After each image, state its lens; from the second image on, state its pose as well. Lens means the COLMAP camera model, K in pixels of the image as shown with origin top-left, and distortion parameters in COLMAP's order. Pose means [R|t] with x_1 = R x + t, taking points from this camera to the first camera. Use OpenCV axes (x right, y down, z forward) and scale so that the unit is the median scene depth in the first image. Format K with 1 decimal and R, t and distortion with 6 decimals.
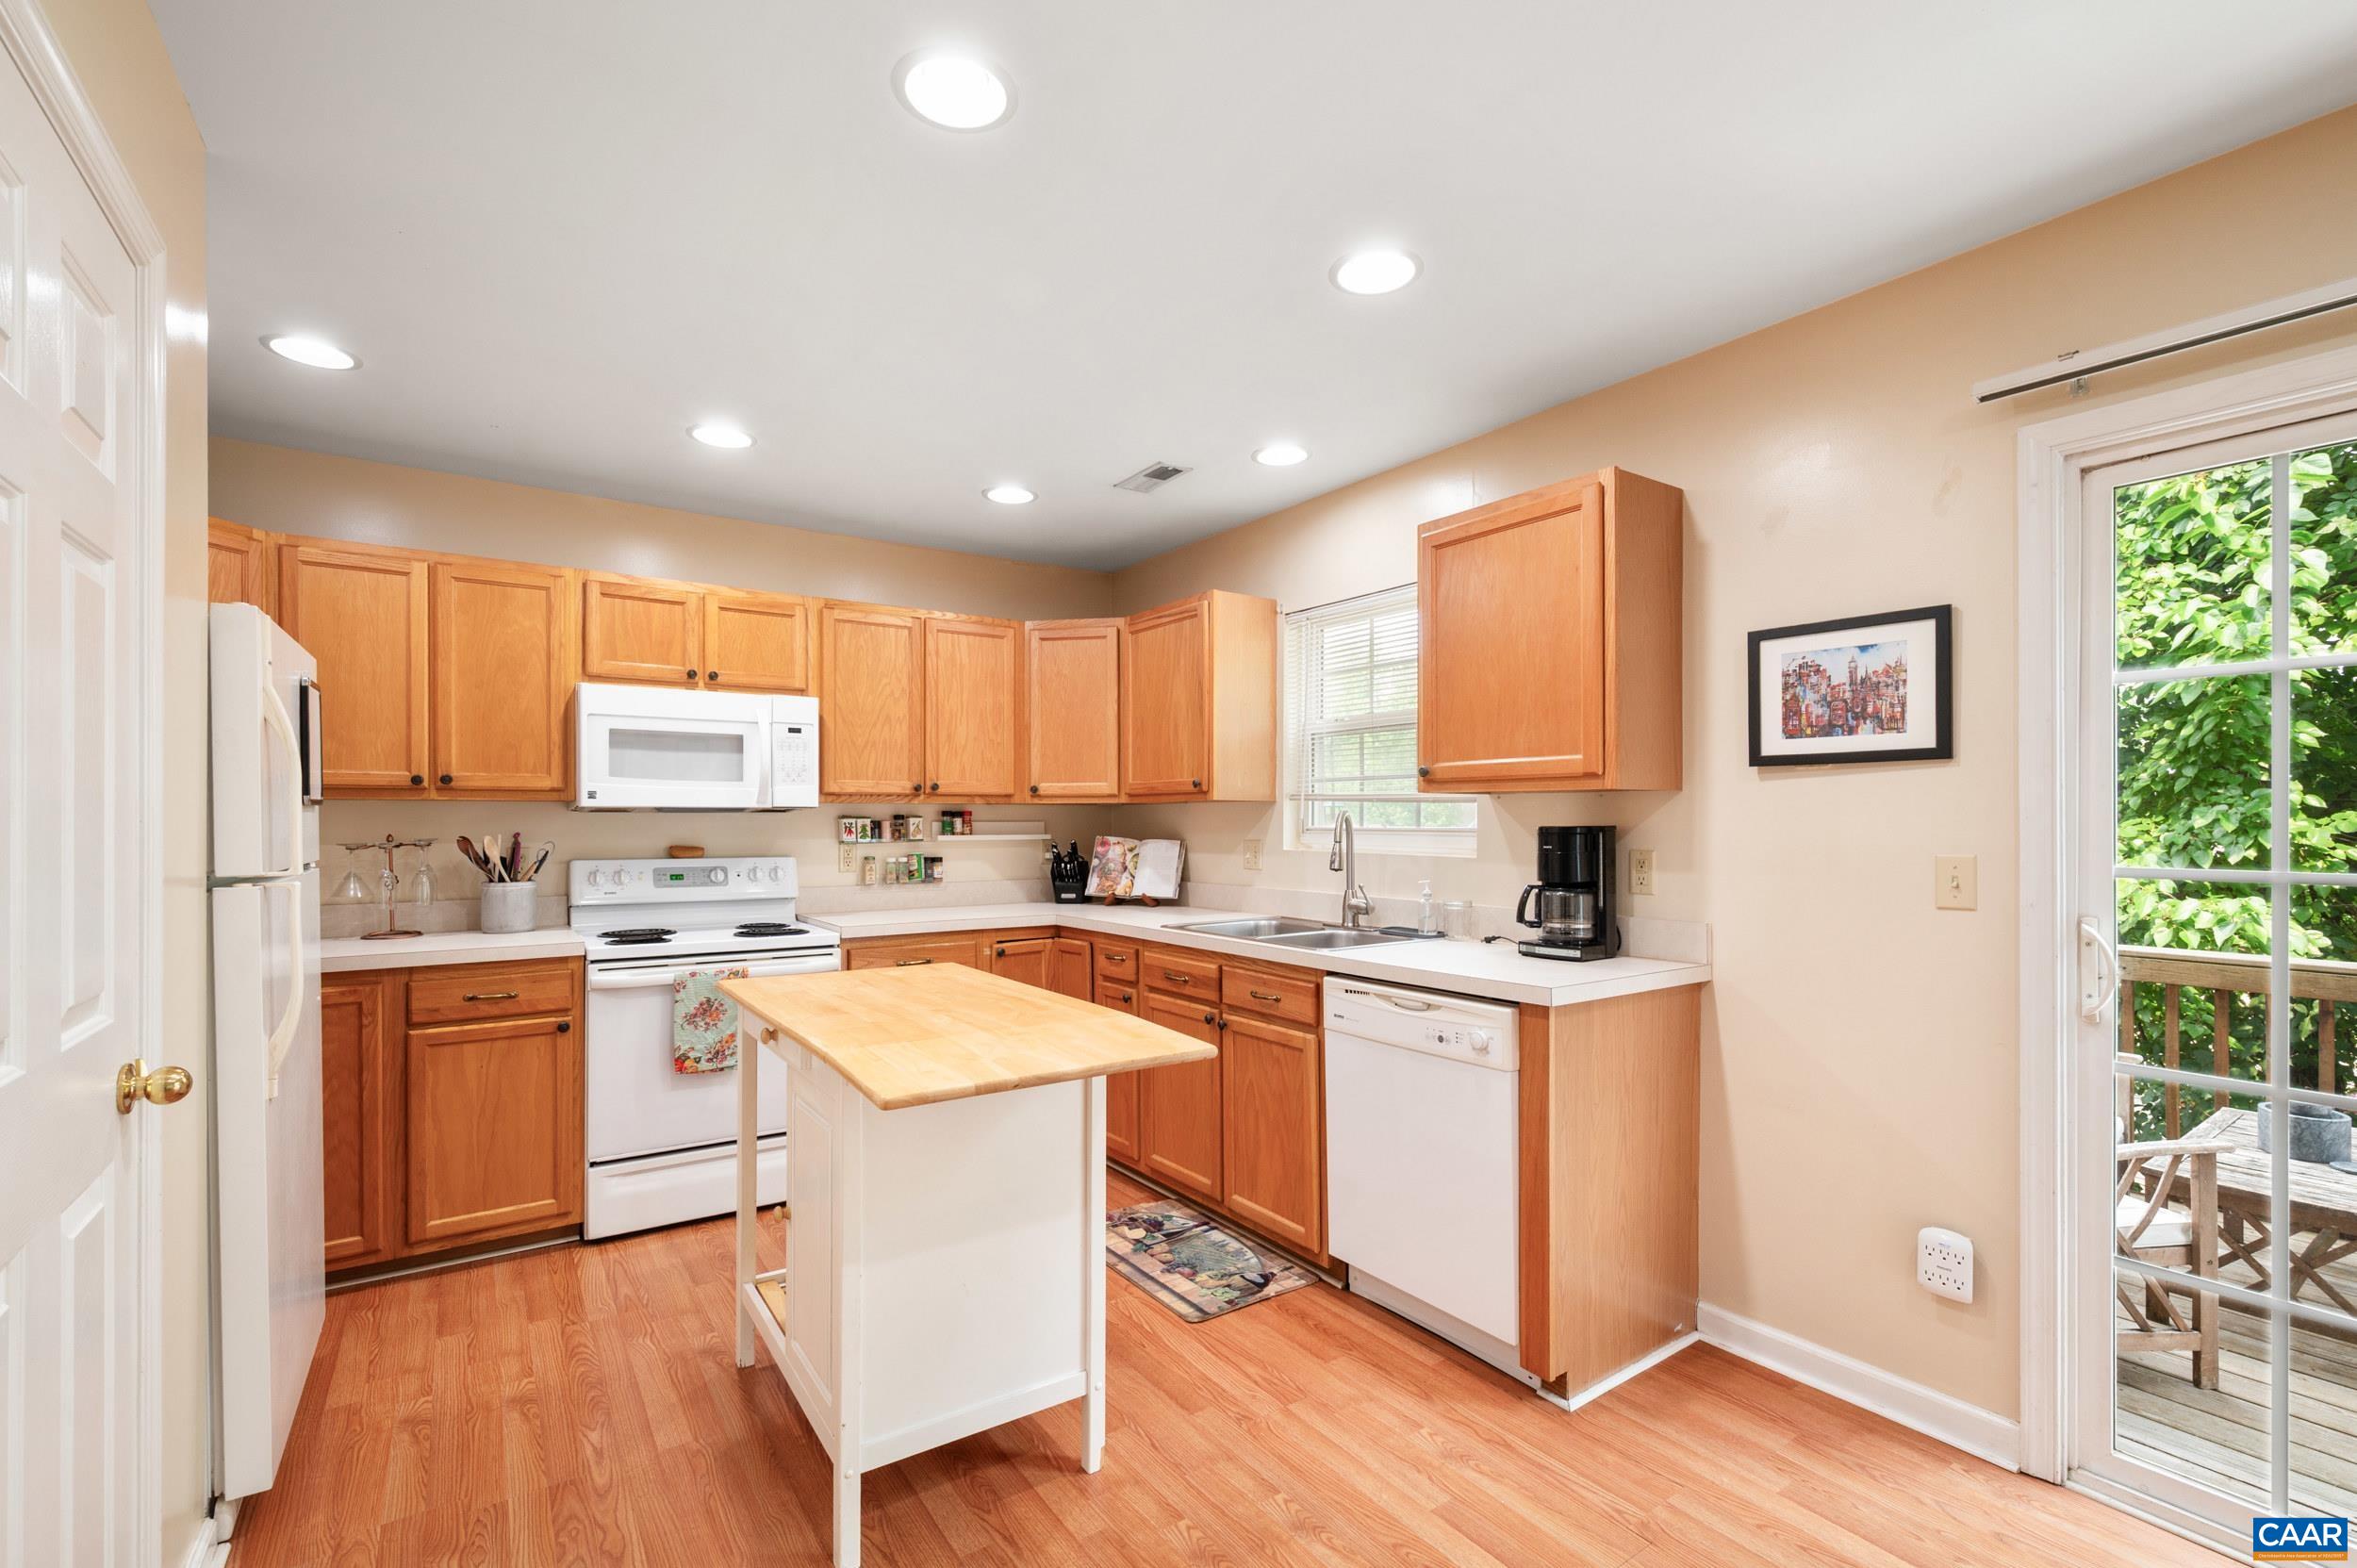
lens RADIAL K [[1033.2, 0, 1173.2], [0, 1033.2, 816.4], [0, 0, 1]] dist [0.004551, -0.000761]
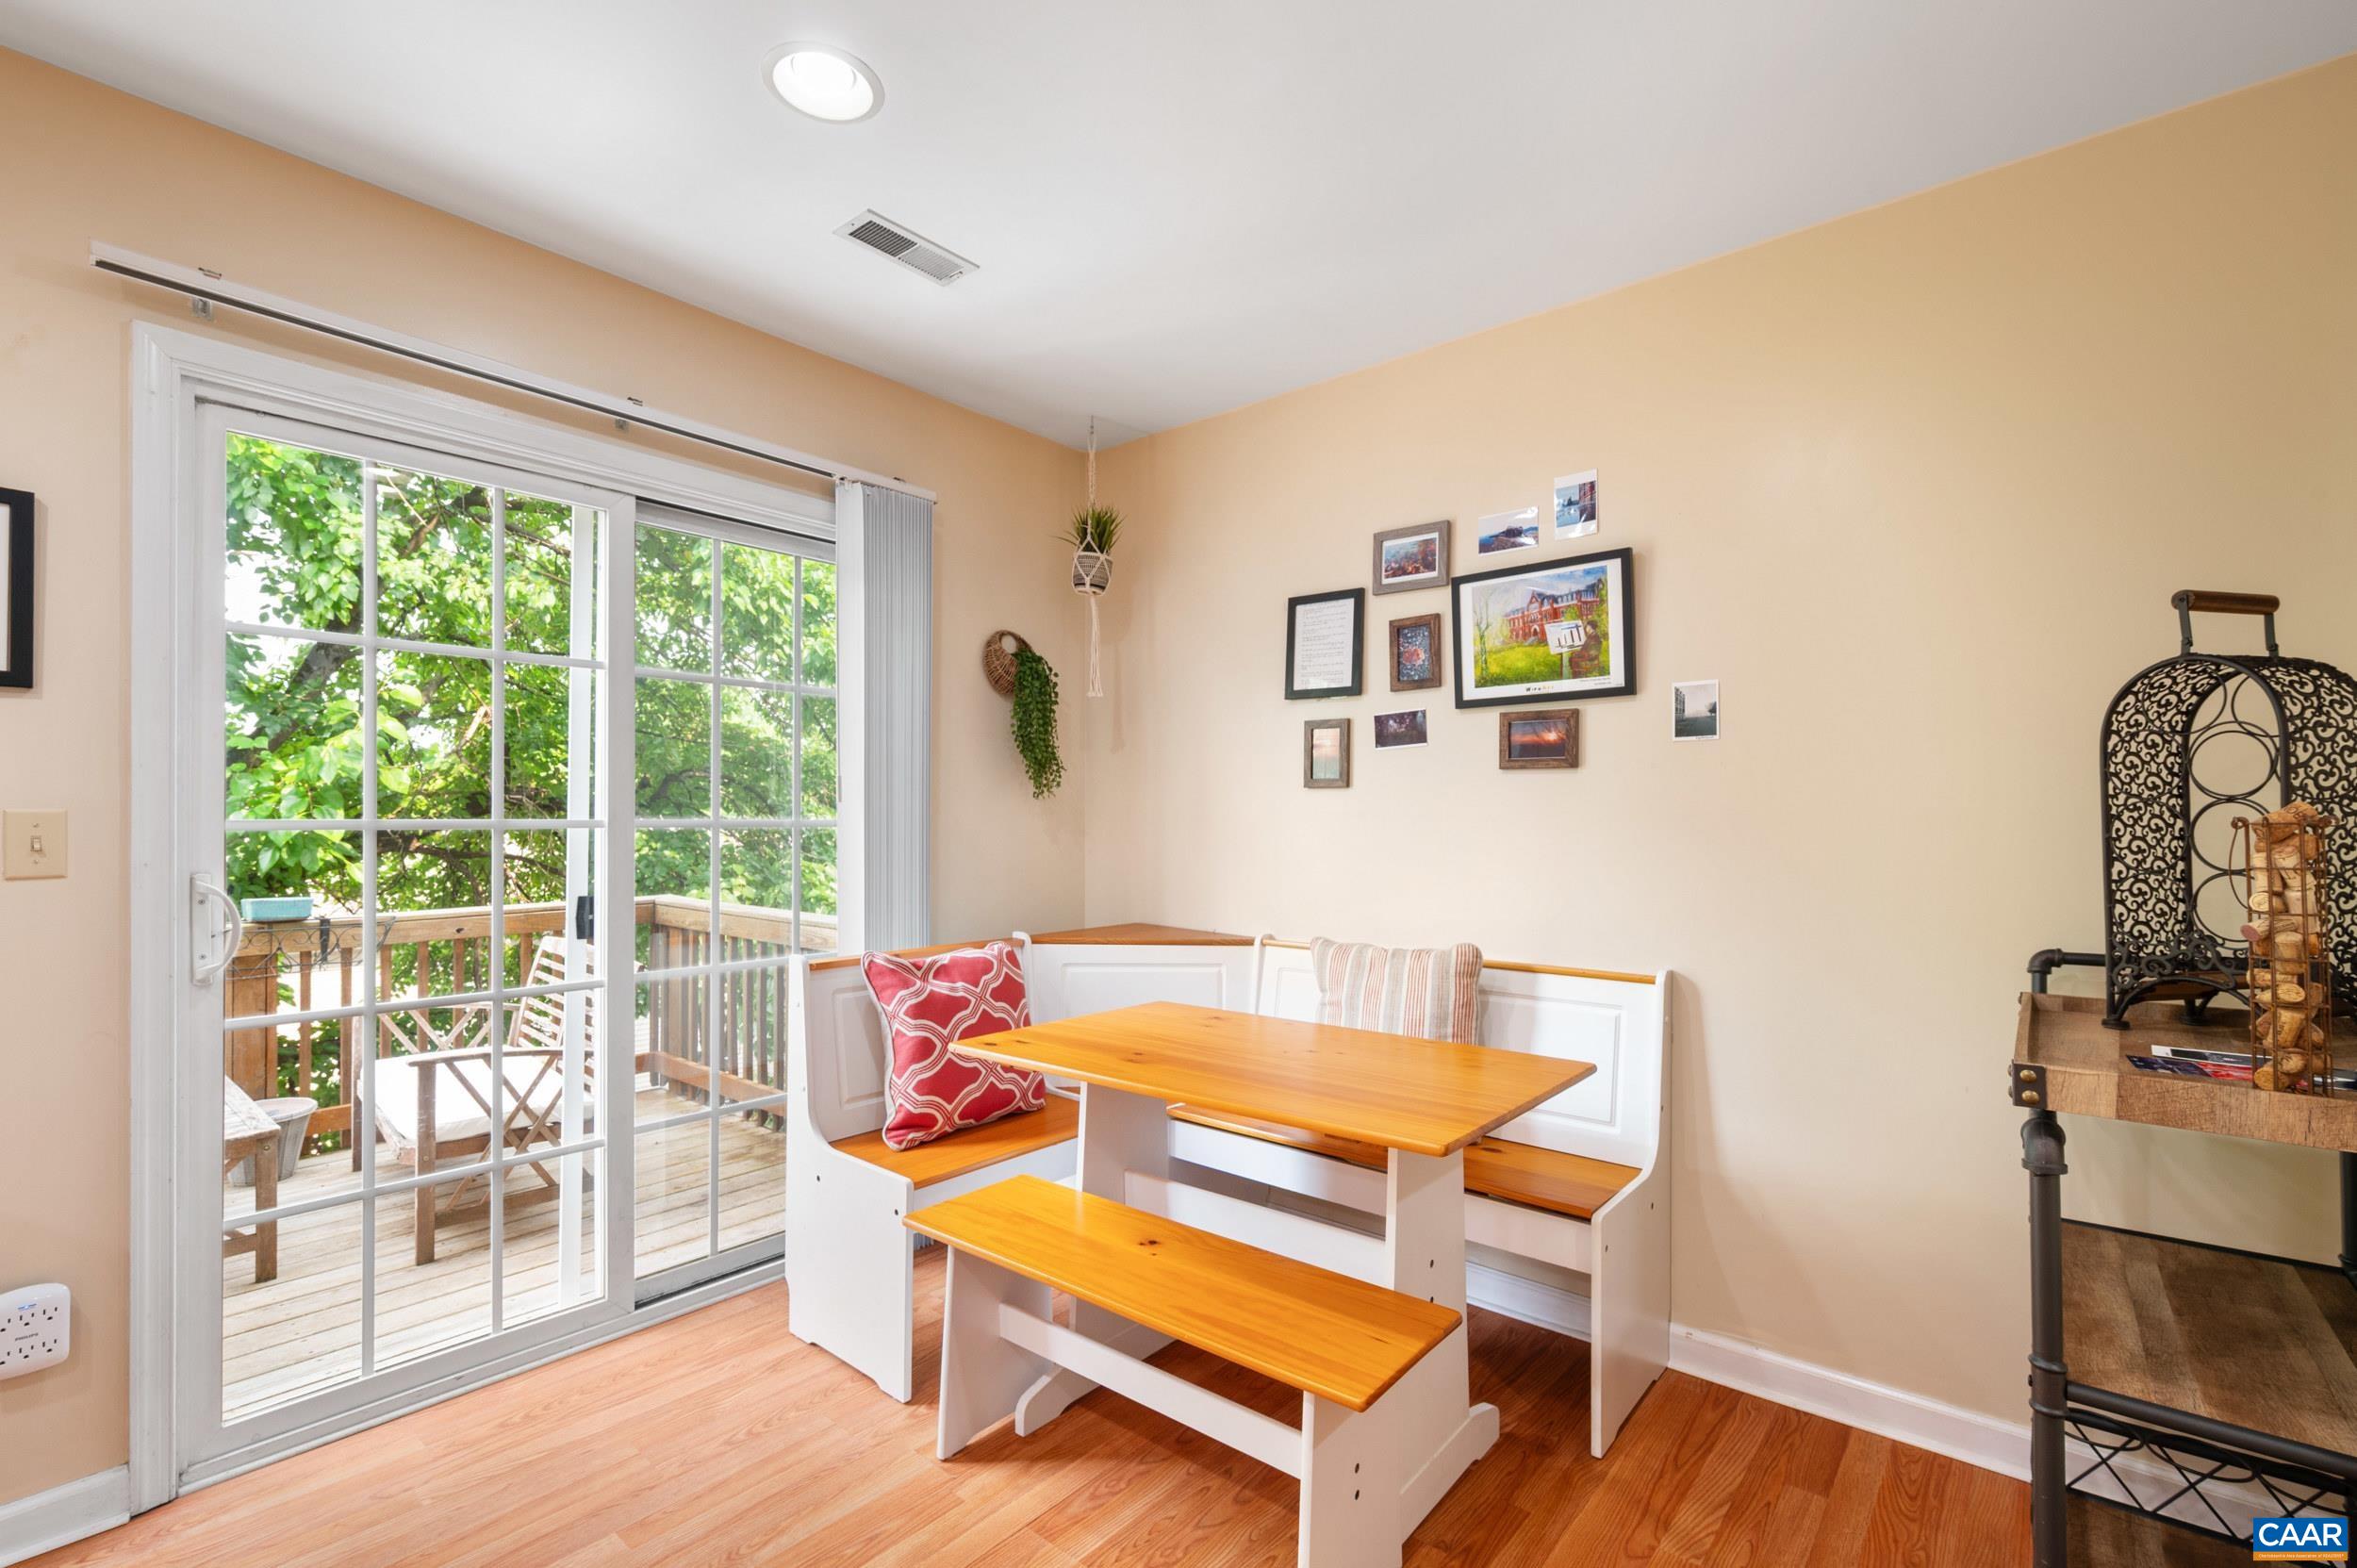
lens RADIAL K [[1033.2, 0, 1184.1], [0, 1033.2, 812.2], [0, 0, 1]] dist [0.004551, -0.000761]
pose [[-0.270846, 0.005293, 0.962608, -0.164755], [-0.003048, 0.999975, -0.006356, 0.027253], [-0.962618, -0.004655, -0.270823, 0.244171]]
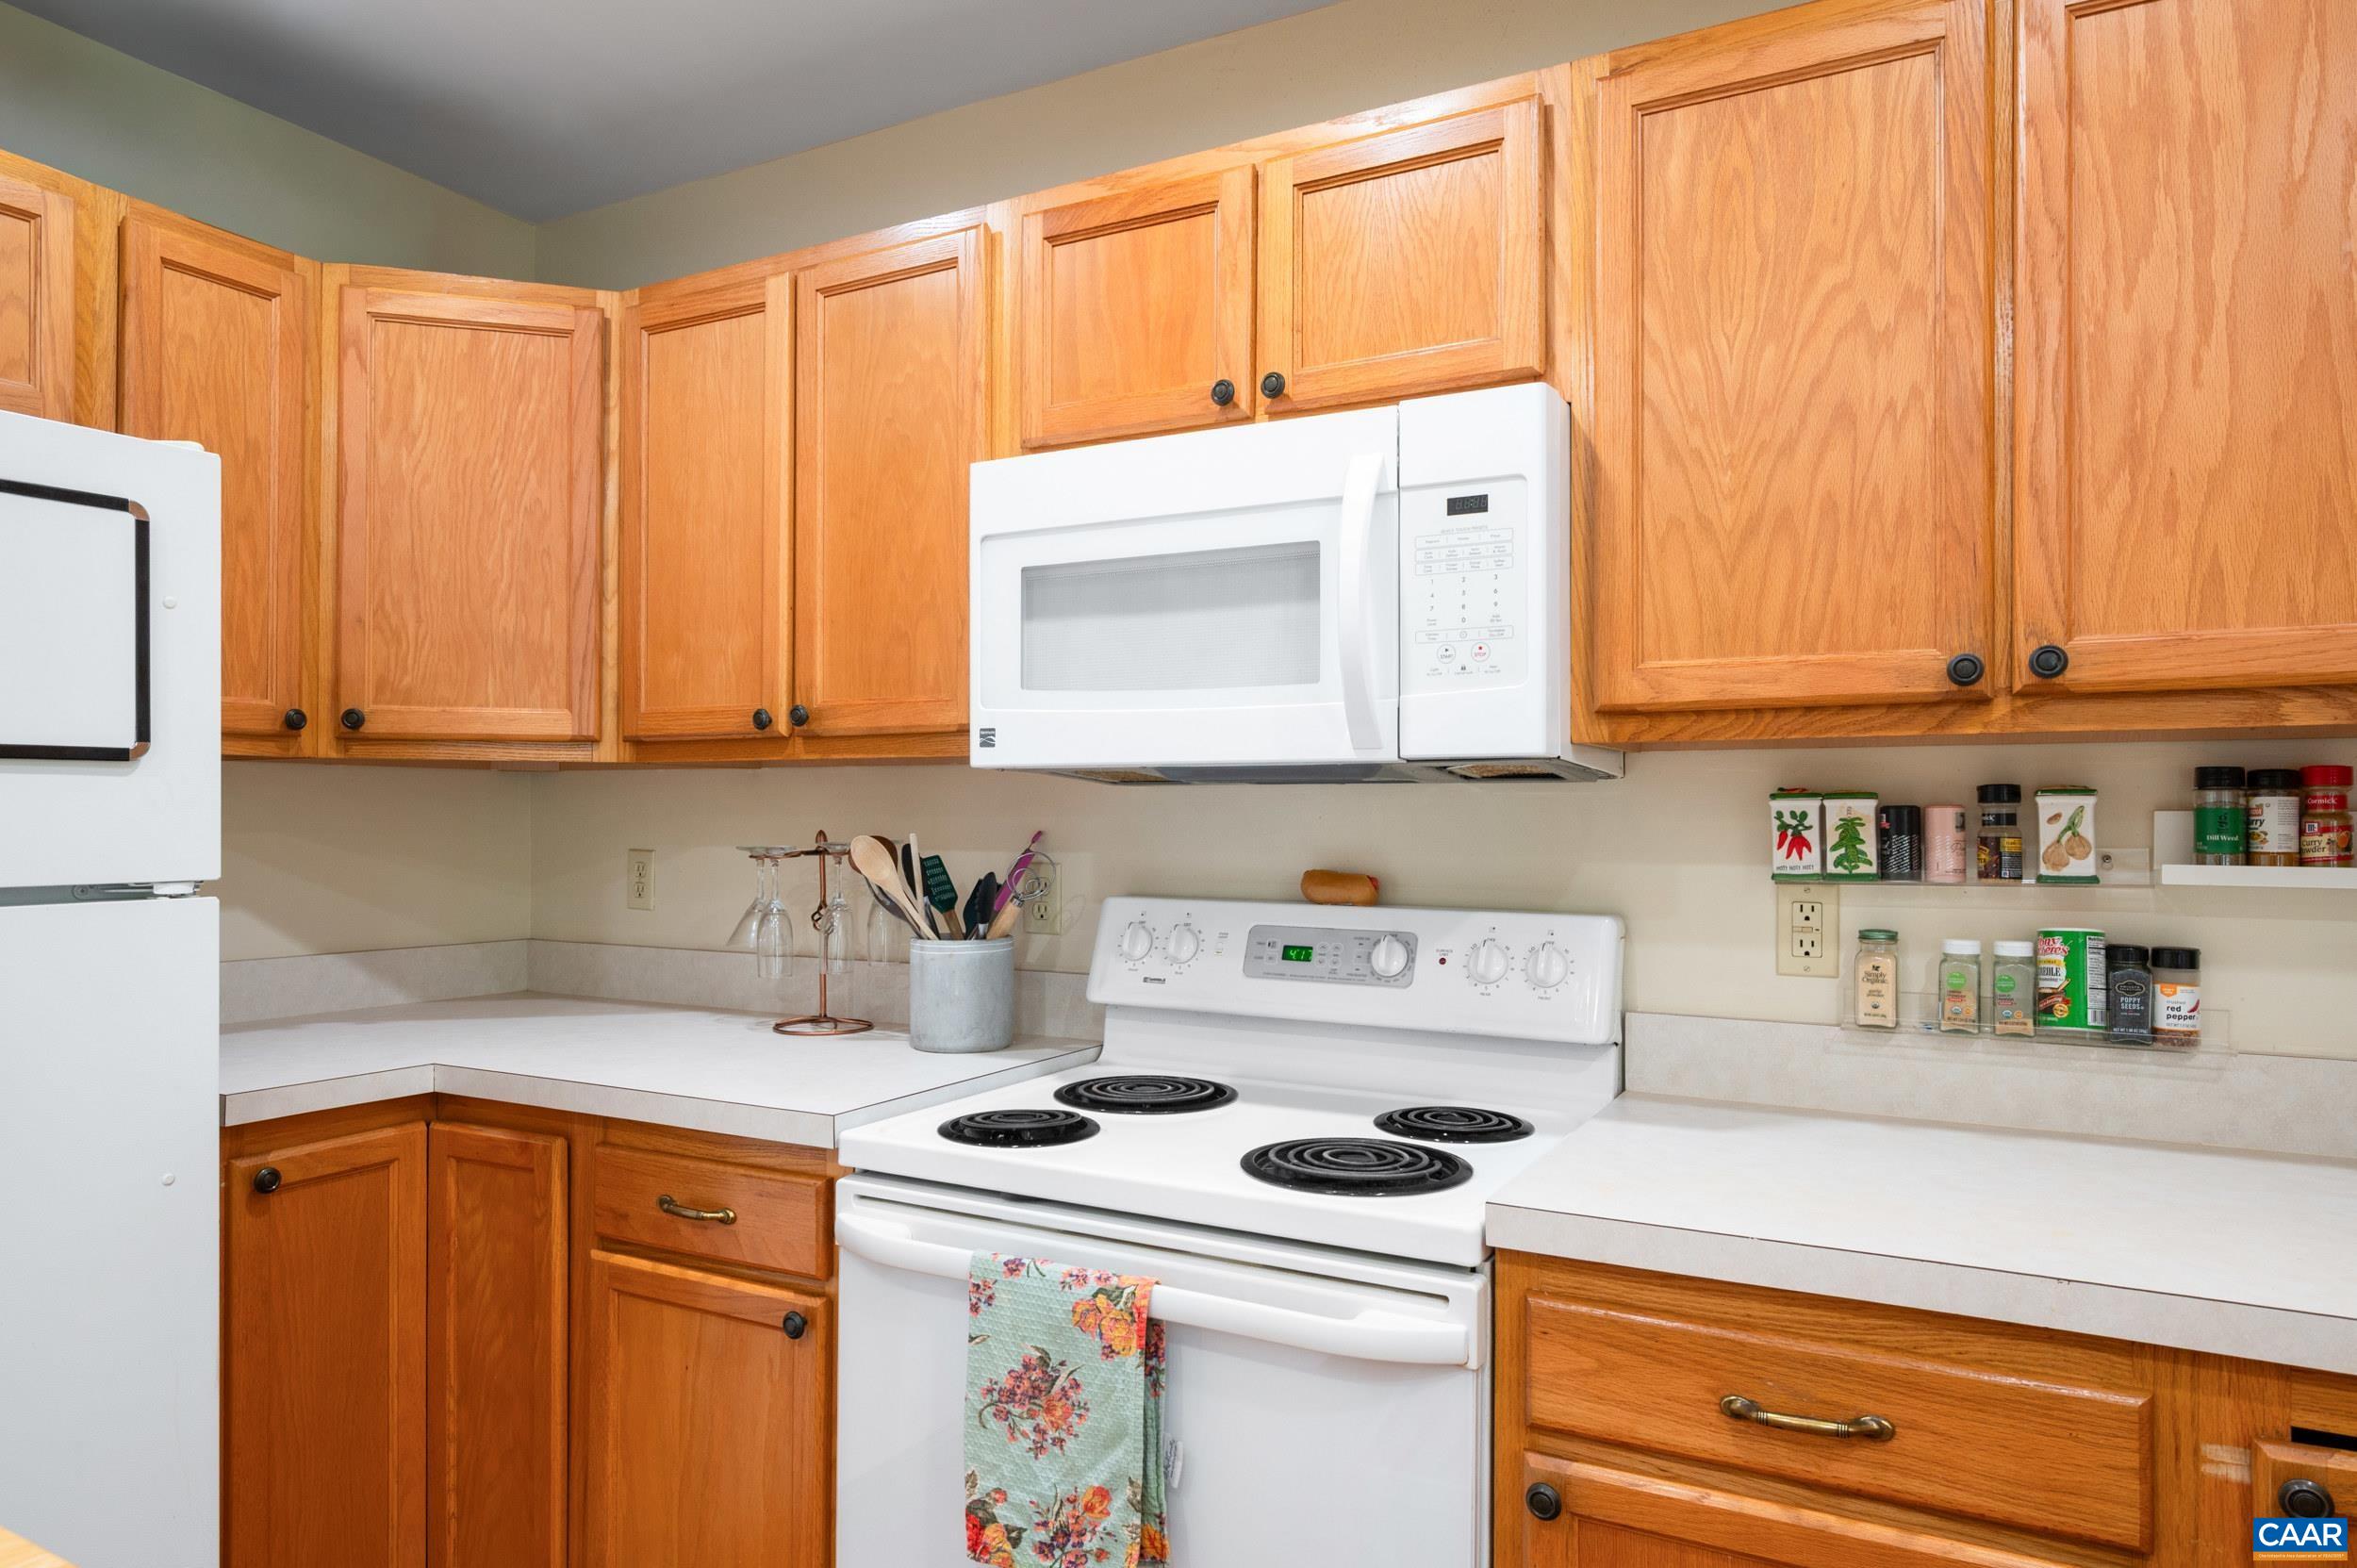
lens RADIAL K [[1444.0, 0, 1177.9], [0, 1444.0, 805.5], [0, 0, 1]] dist [-0.004722, 0.004171]
pose [[0.458111, -0.005115, -0.888880, -0.032930], [-0.002067, 0.999975, -0.006820, 0.009513], [0.888893, 0.004961, 0.458089, 0.846788]]
